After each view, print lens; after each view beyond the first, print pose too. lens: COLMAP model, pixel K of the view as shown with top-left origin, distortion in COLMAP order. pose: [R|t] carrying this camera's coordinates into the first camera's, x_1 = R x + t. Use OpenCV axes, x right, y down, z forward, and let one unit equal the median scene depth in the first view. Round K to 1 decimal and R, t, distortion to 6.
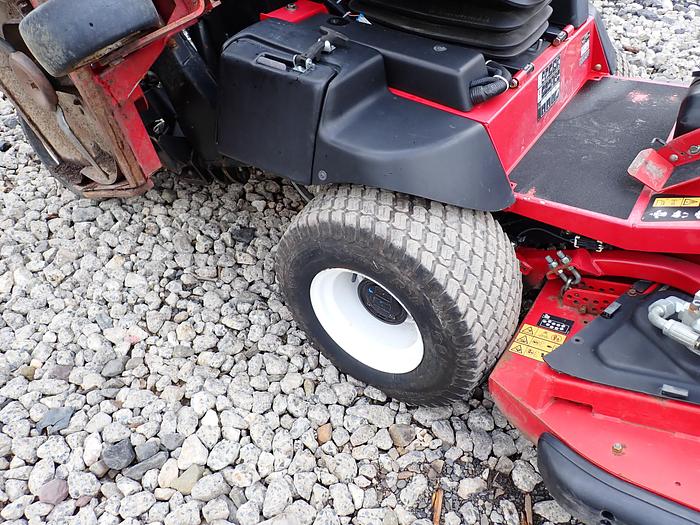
lens RADIAL K [[519.2, 0, 348.6], [0, 519.2, 265.2], [0, 0, 1]] dist [0.008509, -0.003174]
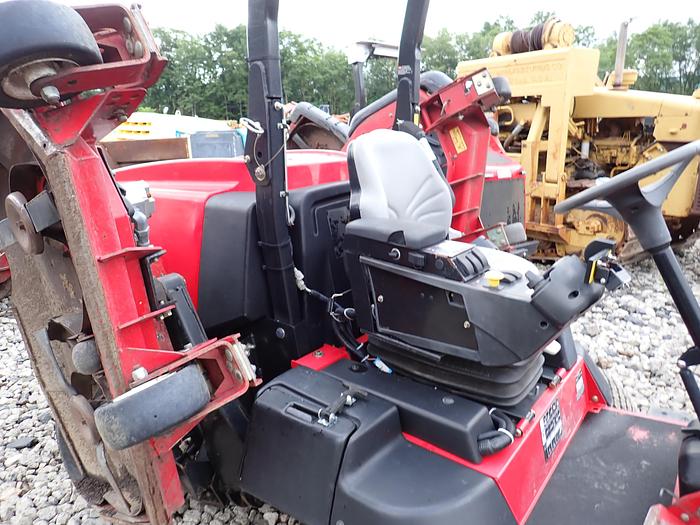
lens RADIAL K [[519.8, 0, 349.0], [0, 519.8, 264.9], [0, 0, 1]] dist [0.004036, -0.003906]
pose [[0.999460, 0.016560, -0.028379, -0.011659], [-0.027988, 0.881548, -0.471265, -0.133061], [0.017213, 0.471805, 0.881535, -0.132849]]
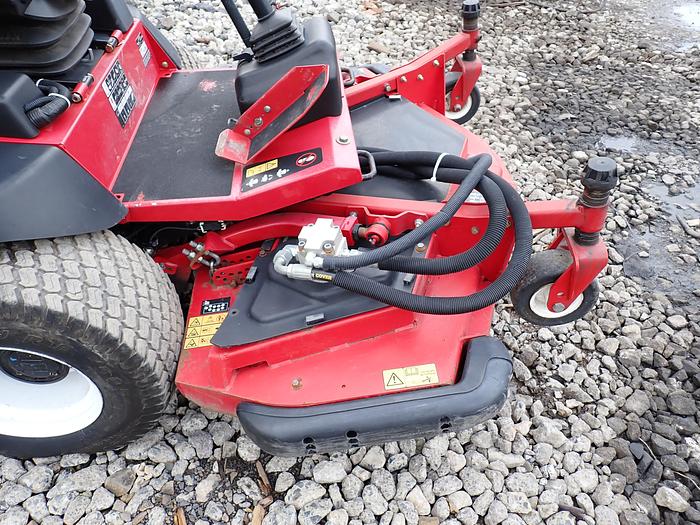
lens RADIAL K [[519.2, 0, 348.6], [0, 519.2, 265.2], [0, 0, 1]] dist [0.008509, -0.003174]
pose [[0.762397, -0.373866, 0.528180, 0.073449], [0.373591, 0.920748, 0.112483, 0.017455], [-0.528374, 0.111567, 0.841649, -0.047788]]
